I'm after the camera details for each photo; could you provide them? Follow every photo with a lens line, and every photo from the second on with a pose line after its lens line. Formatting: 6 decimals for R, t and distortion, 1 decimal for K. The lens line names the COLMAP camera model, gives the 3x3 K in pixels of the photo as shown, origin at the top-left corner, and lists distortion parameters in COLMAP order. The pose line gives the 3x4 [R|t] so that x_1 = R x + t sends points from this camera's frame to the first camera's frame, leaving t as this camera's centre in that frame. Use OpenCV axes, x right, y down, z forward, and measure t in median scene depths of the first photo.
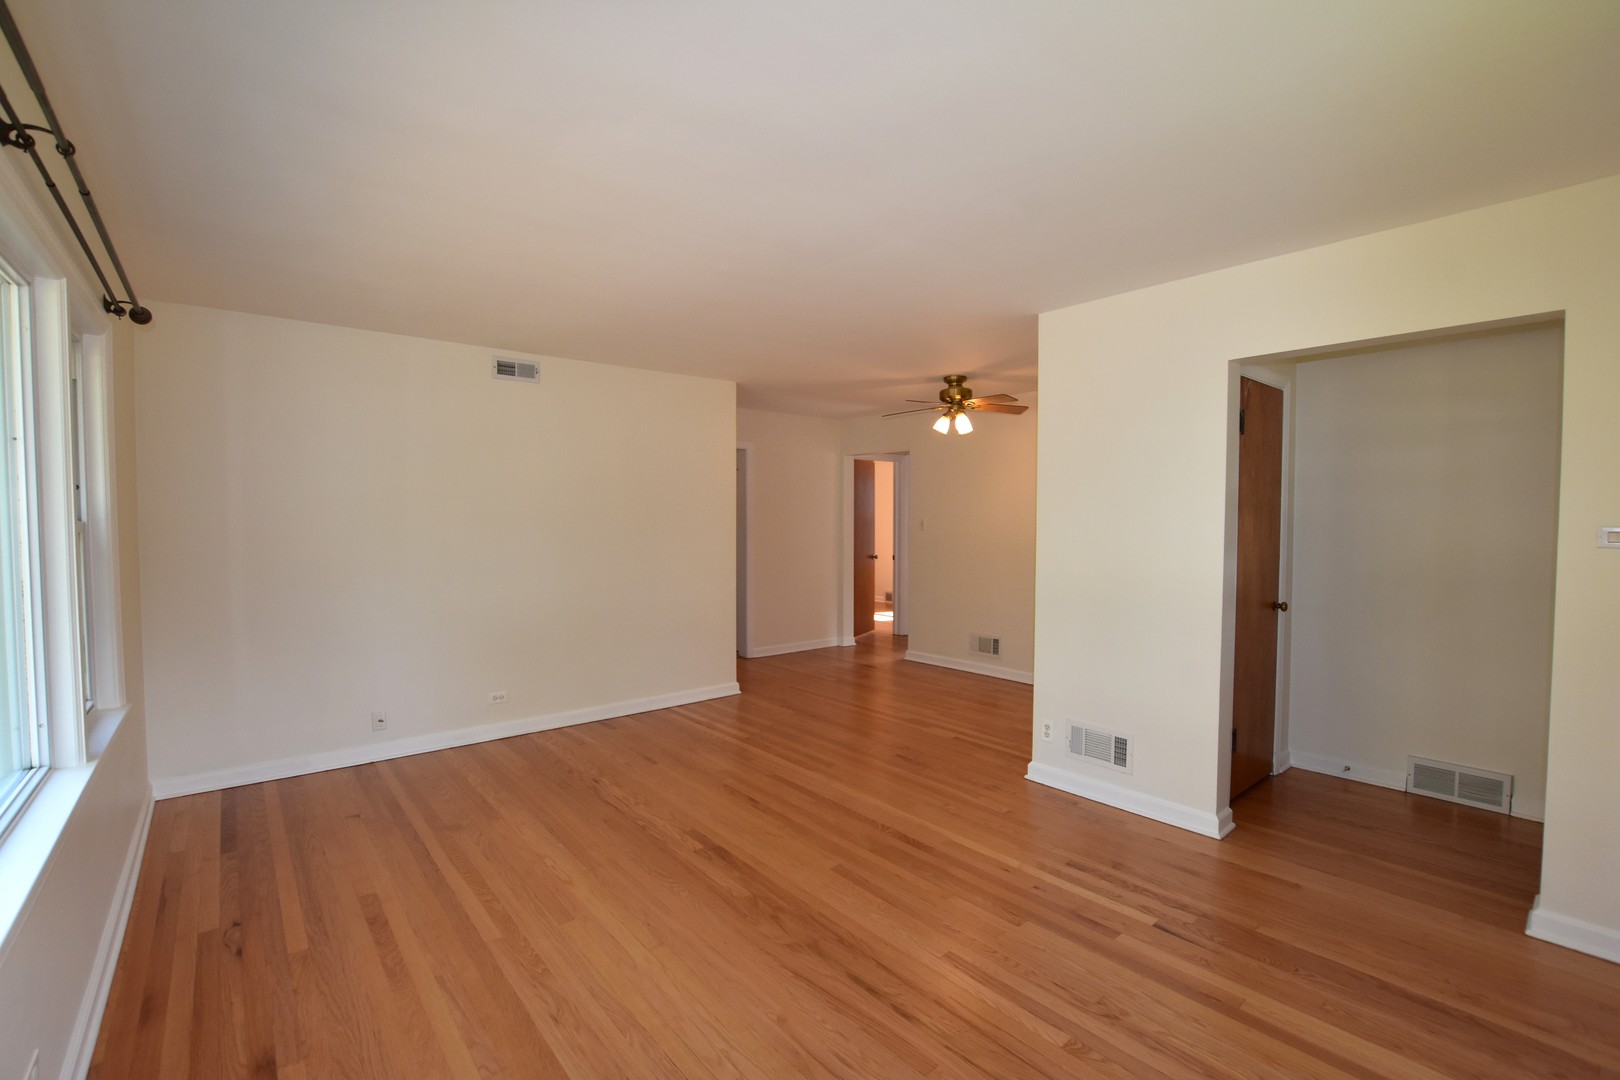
lens RADIAL K [[710.5, 0, 803.1], [0, 710.5, 547.2], [0, 0, 1]] dist [-0.024165, -0.001143]
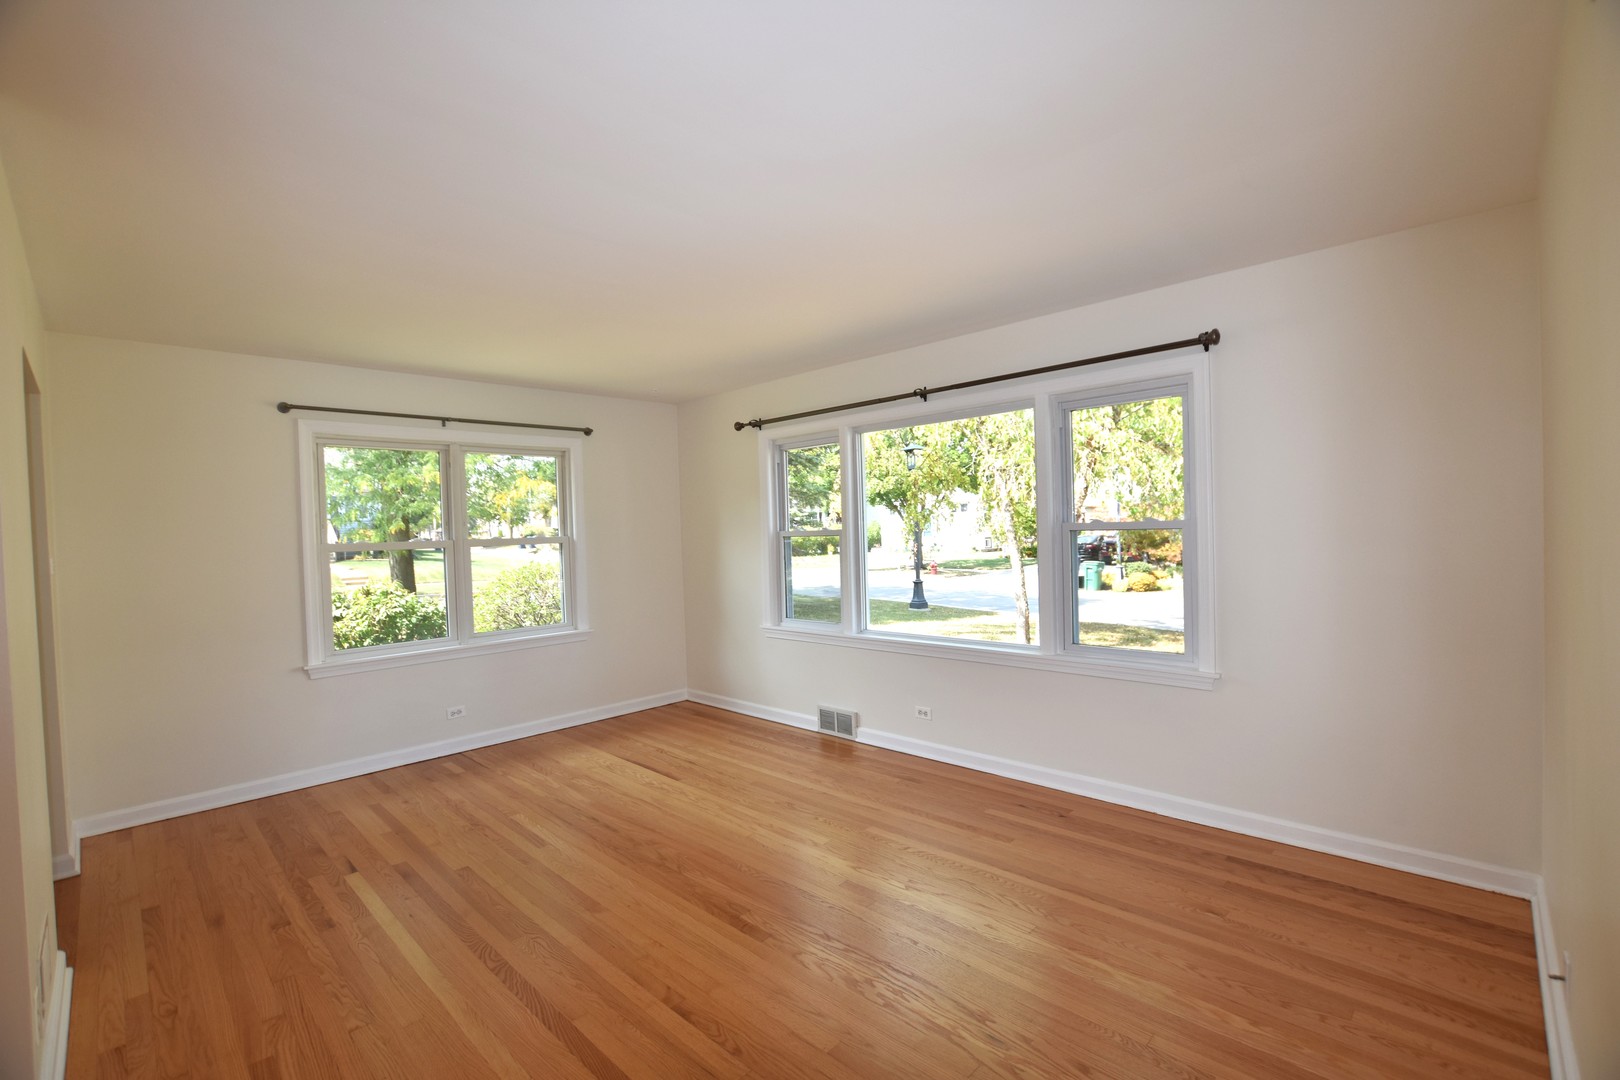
lens RADIAL K [[710.5, 0, 806.5], [0, 710.5, 538.0], [0, 0, 1]] dist [-0.024165, -0.001143]
pose [[-0.993500, 0.034832, -0.108368, -0.080532], [0.029274, 0.998194, 0.052463, -0.041570], [0.110000, 0.048949, -0.992726, 1.027684]]
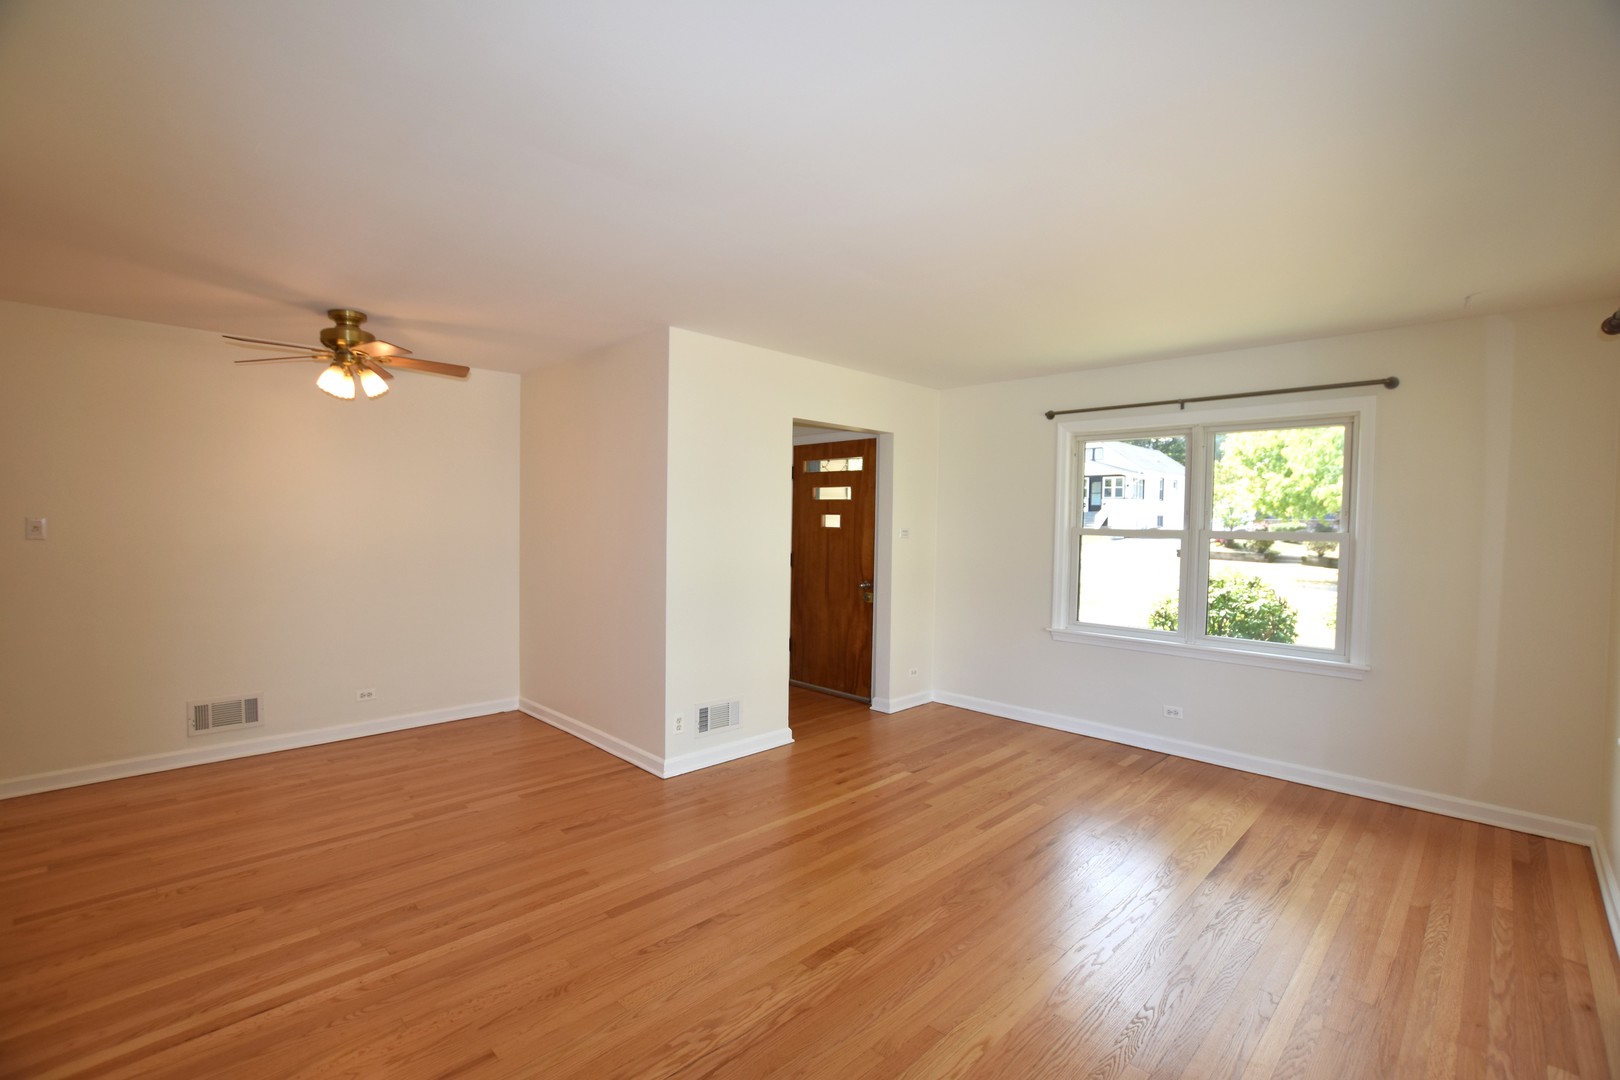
lens RADIAL K [[710.5, 0, 818.7], [0, 710.5, 538.1], [0, 0, 1]] dist [-0.024165, -0.001143]
pose [[-0.103291, -0.022101, 0.994406, -0.508397], [0.026835, 0.999327, 0.024998, -0.028617], [-0.994289, 0.029267, -0.102628, 0.618398]]
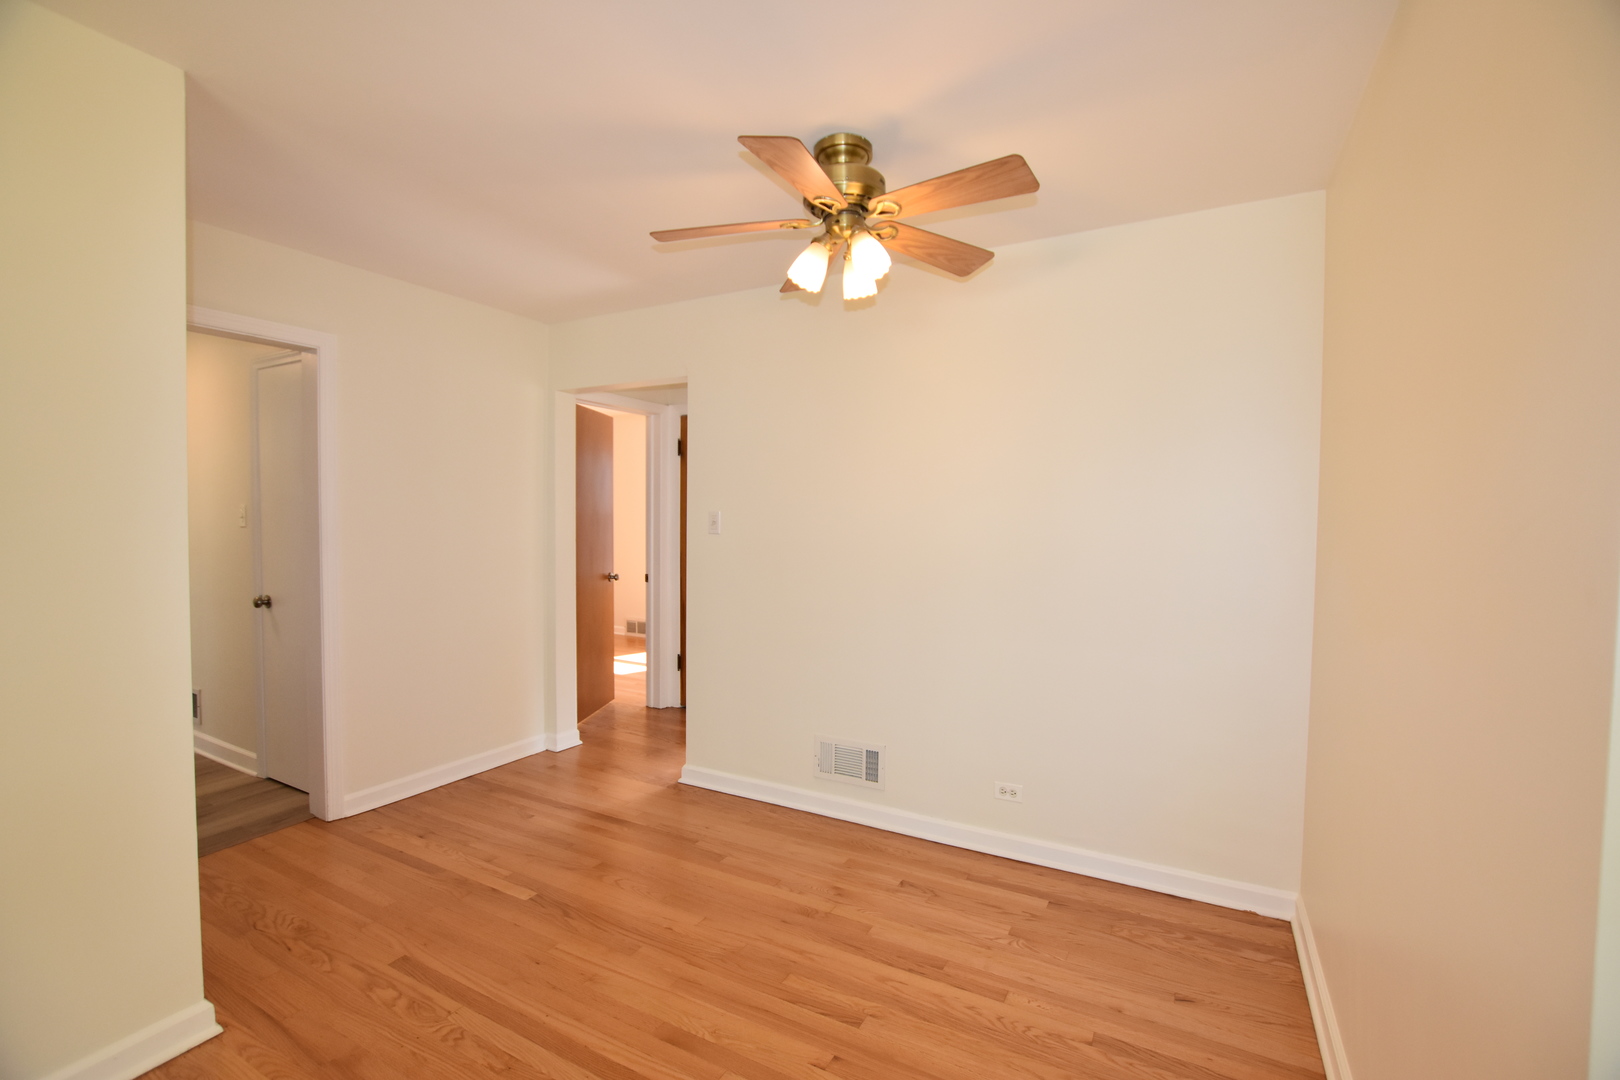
lens RADIAL K [[710.5, 0, 805.4], [0, 710.5, 551.2], [0, 0, 1]] dist [-0.024165, -0.001143]
pose [[0.927961, -0.002925, 0.372665, 0.047627], [0.002049, 0.999994, 0.002747, -0.016236], [-0.372671, -0.001785, 0.927962, 0.642136]]
